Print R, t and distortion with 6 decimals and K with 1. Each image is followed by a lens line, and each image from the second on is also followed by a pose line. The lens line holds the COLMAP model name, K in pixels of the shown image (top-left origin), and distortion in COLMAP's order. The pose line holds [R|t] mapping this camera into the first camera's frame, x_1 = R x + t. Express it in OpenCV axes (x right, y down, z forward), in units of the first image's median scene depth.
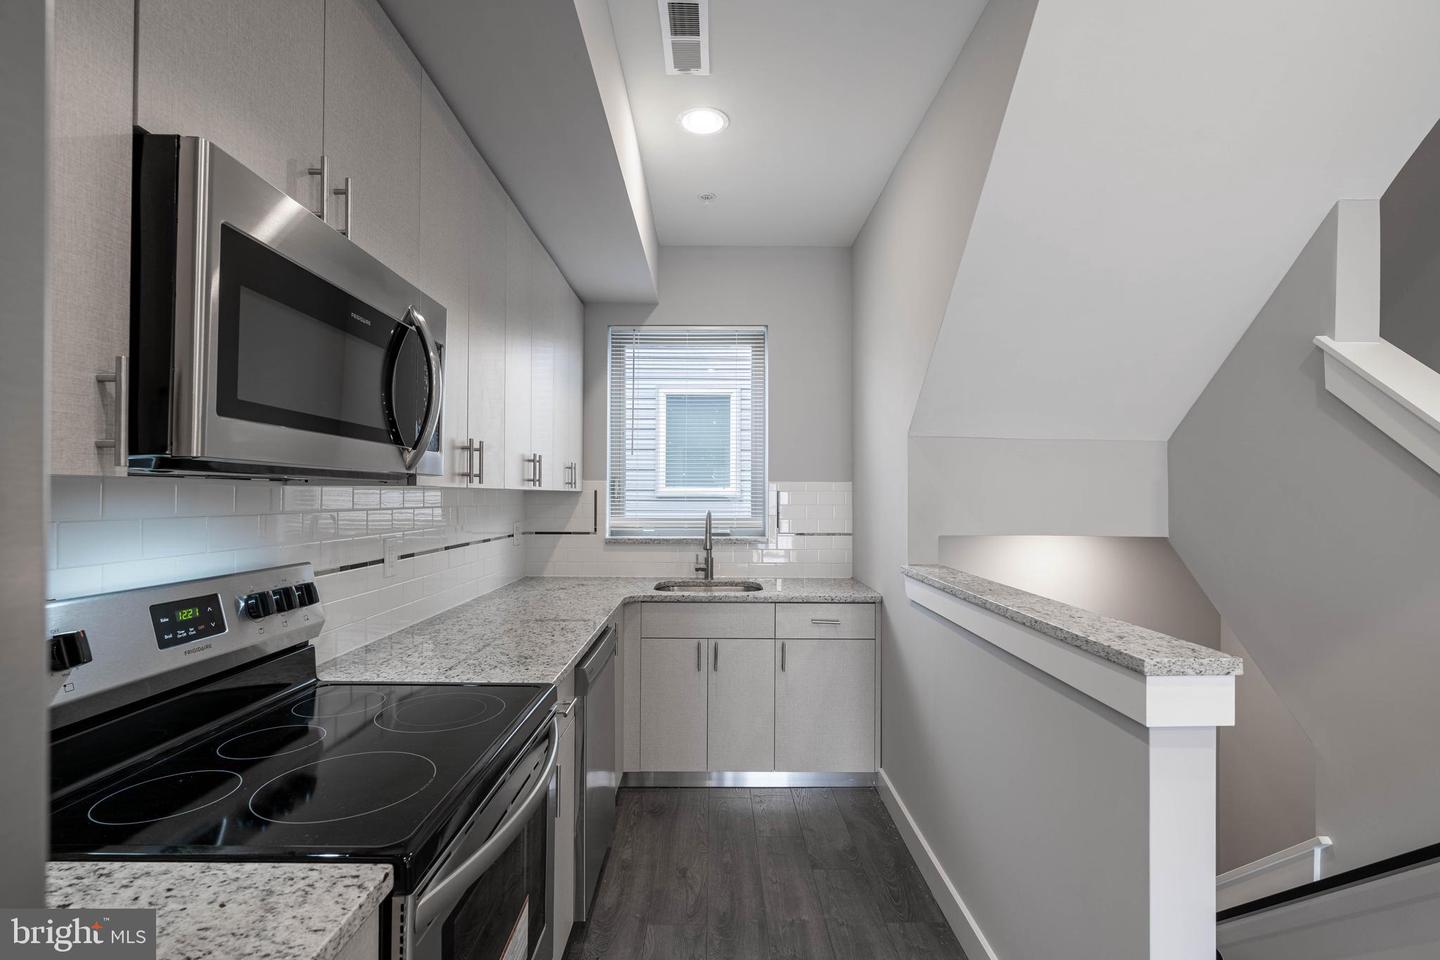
lens RADIAL K [[652.1, 0, 718.4], [0, 652.1, 489.0], [0, 0, 1]] dist [-0.001956, 0.000916]
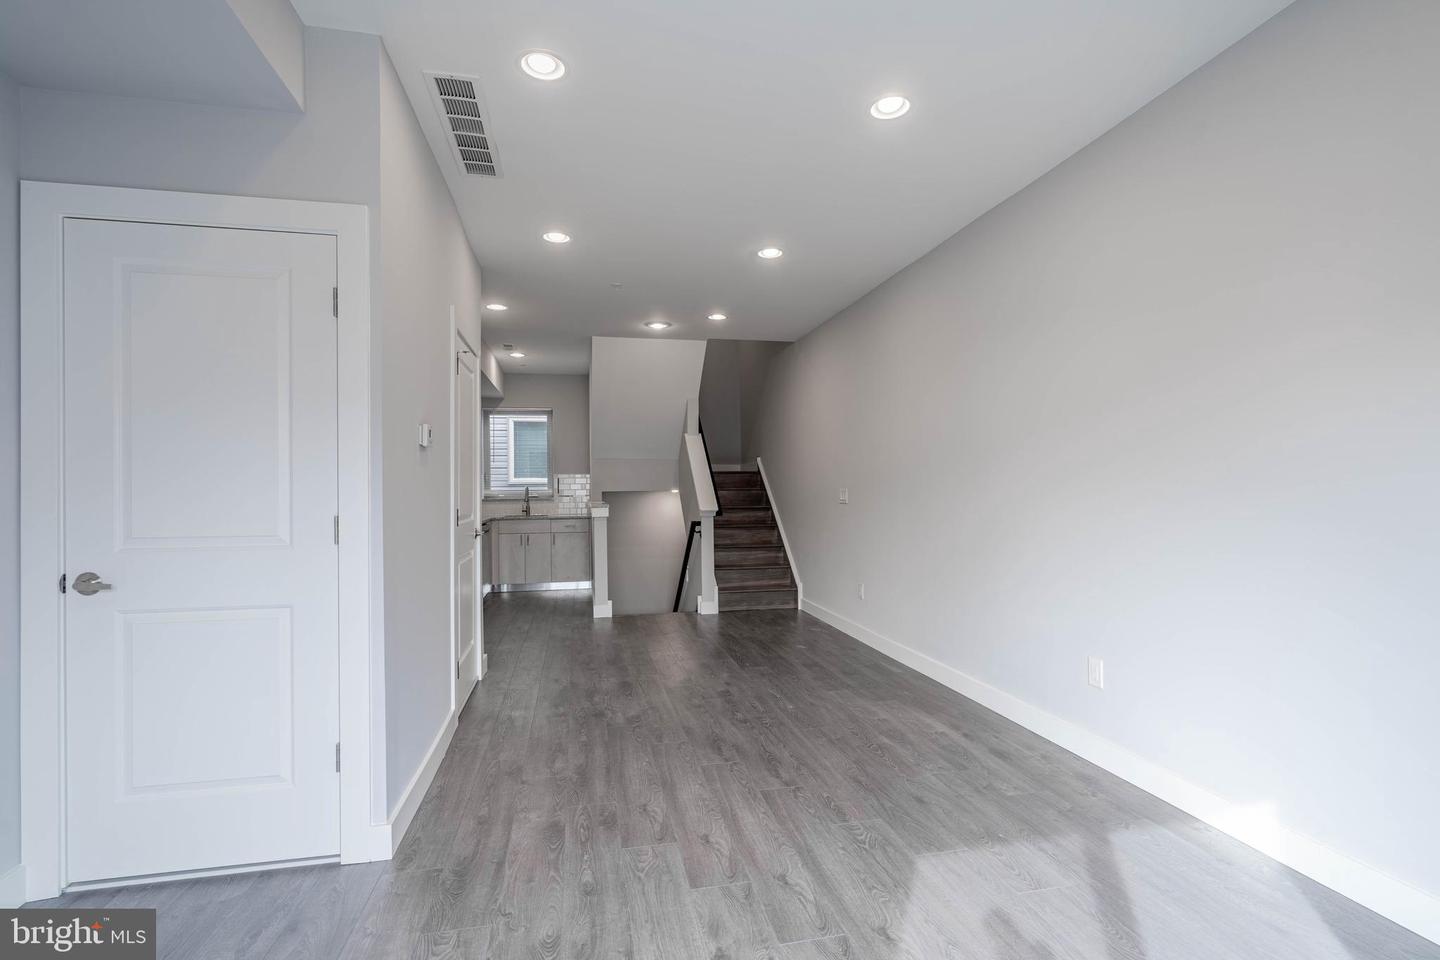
lens RADIAL K [[660.2, 0, 718.2], [0, 660.2, 487.8], [0, 0, 1]] dist [-0.000796, -0.000008]
pose [[0.979634, -0.012567, 0.200399, 0.203941], [0.010932, 0.999897, 0.009261, 0.026195], [-0.200495, -0.006882, 0.979671, -1.669982]]
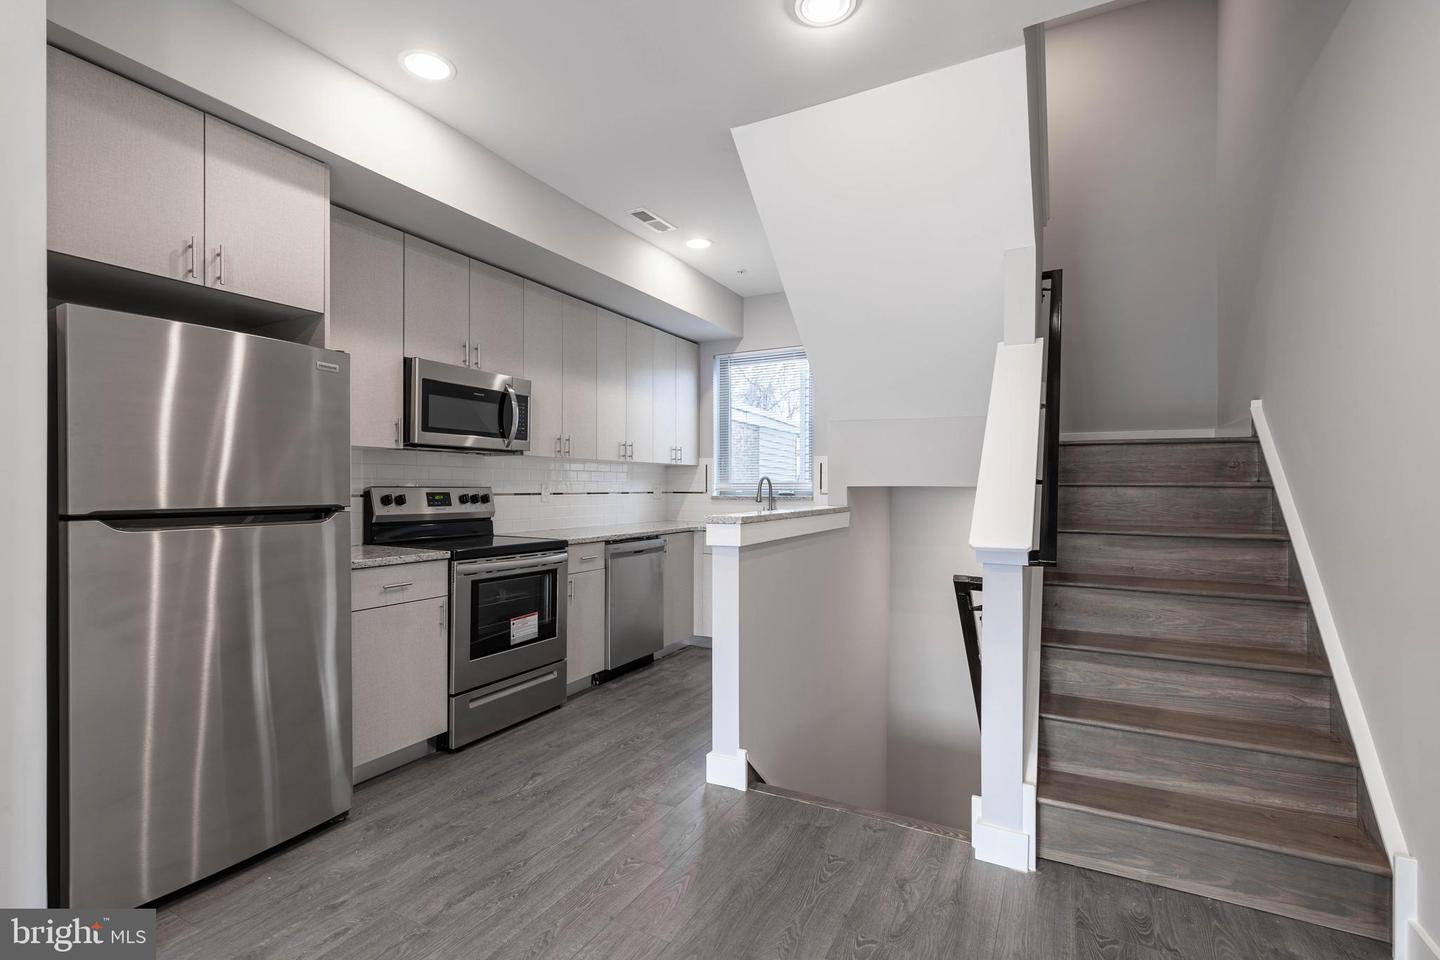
lens RADIAL K [[652.1, 0, 718.4], [0, 652.1, 489.0], [0, 0, 1]] dist [-0.001956, 0.000916]
pose [[0.878344, 0.000597, -0.478029, 0.644579], [0.006196, 0.999901, 0.012635, 0.045810], [0.477990, -0.014060, 0.878253, -0.374514]]
